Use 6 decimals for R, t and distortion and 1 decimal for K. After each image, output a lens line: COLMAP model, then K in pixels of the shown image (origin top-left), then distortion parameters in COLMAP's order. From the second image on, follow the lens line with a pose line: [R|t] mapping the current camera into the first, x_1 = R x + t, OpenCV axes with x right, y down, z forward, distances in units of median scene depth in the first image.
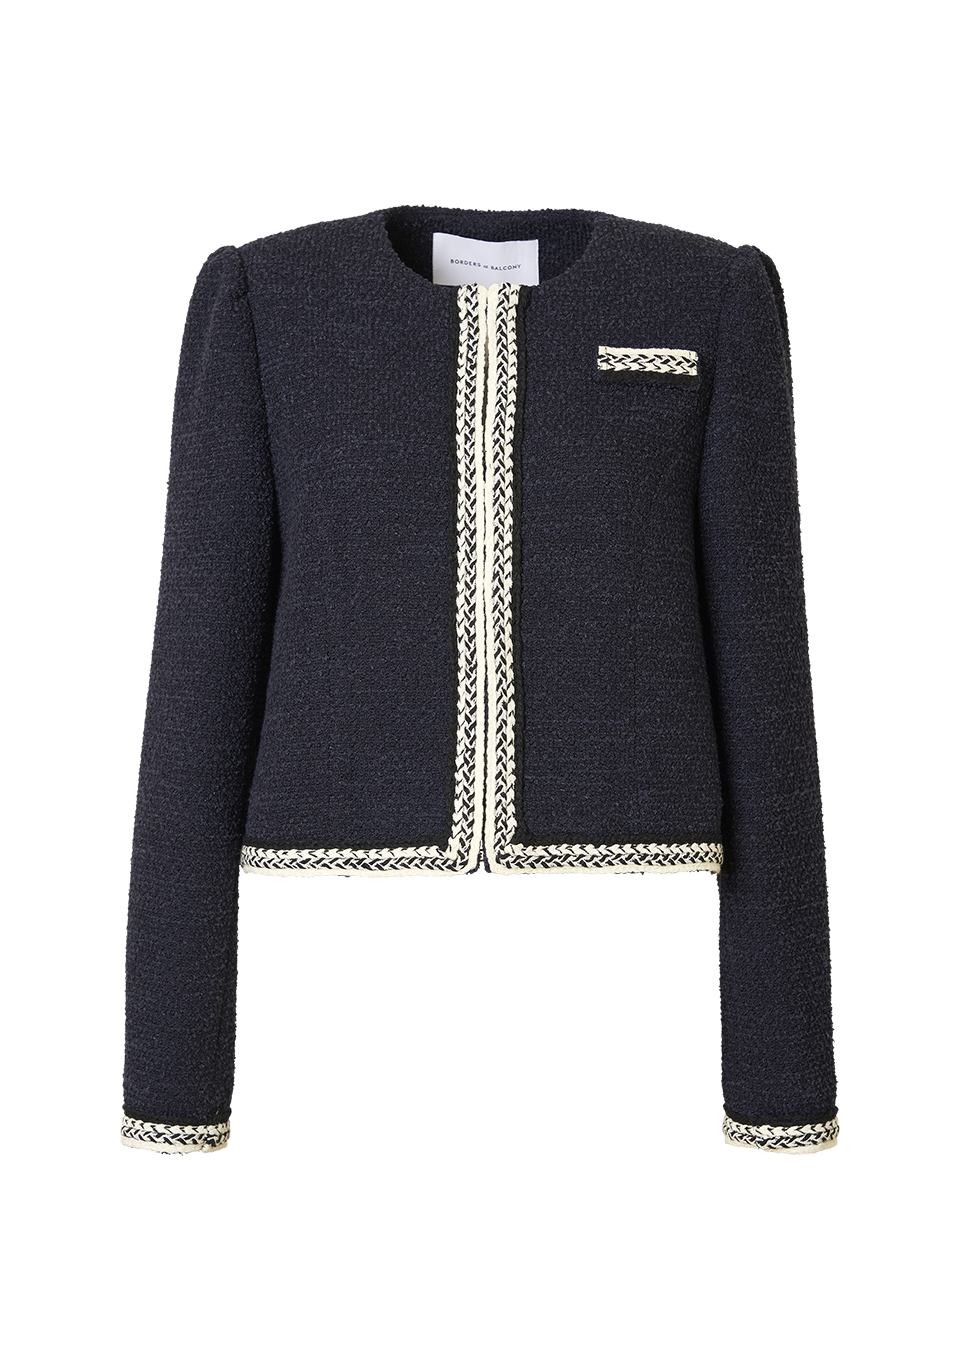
lens RADIAL K [[3855.3, 0, 479.4], [0, 3855.3, 679.5], [0, 0, 1]] dist [0.113443, 0.000000]
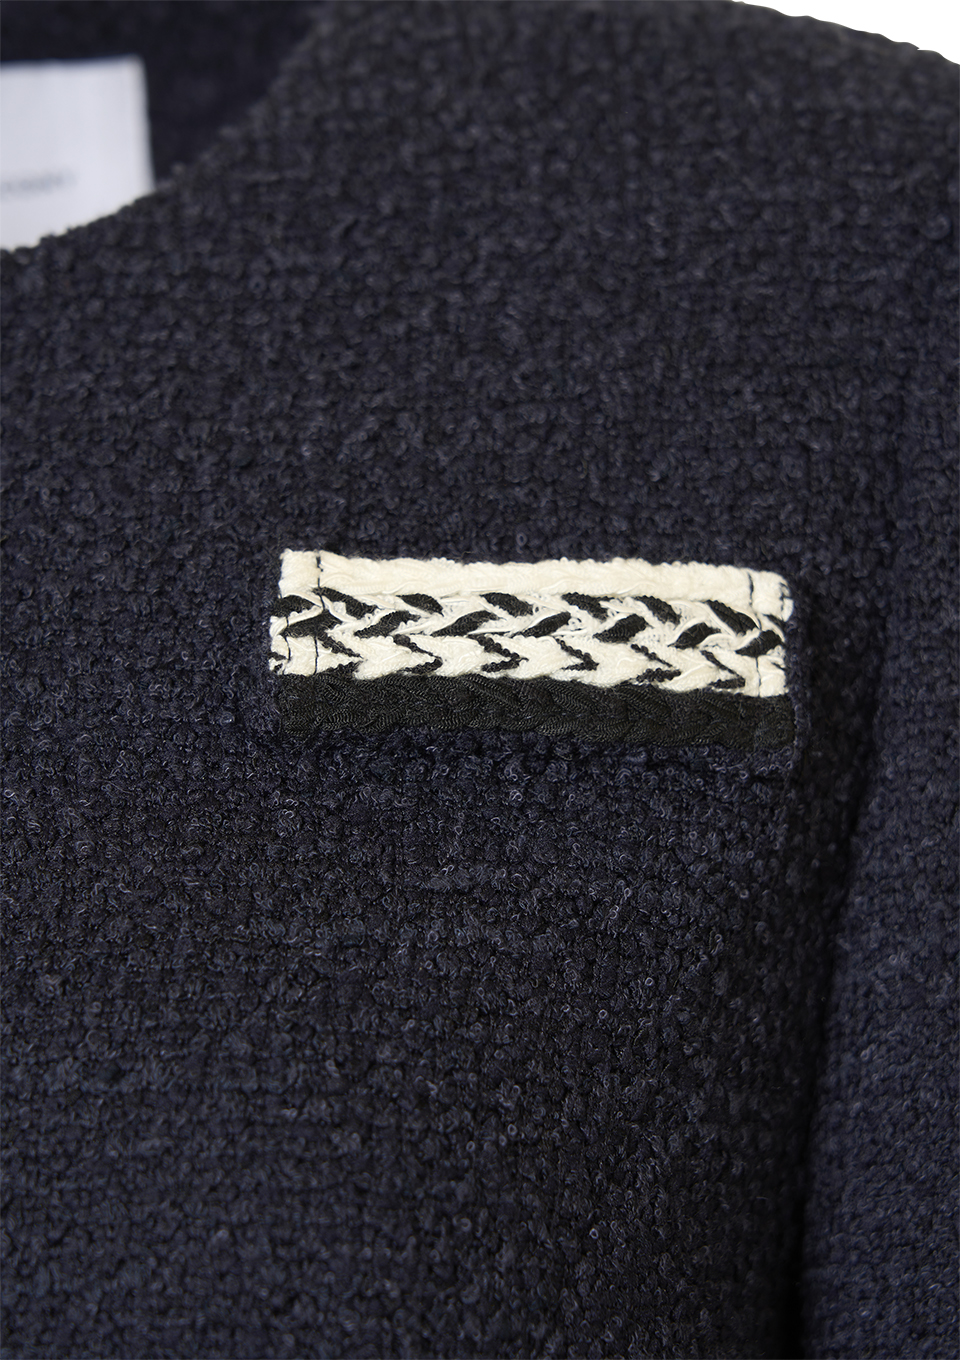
lens RADIAL K [[4192.5, 0, 480.3], [0, 4192.5, 680.0], [0, 0, 1]] dist [-0.097828, 0.000000]
pose [[0.997892, 0.001123, -0.064884, 0.054727], [-0.002046, 0.999898, -0.014160, -0.076593], [0.064862, 0.014263, 0.997792, 0.785472]]
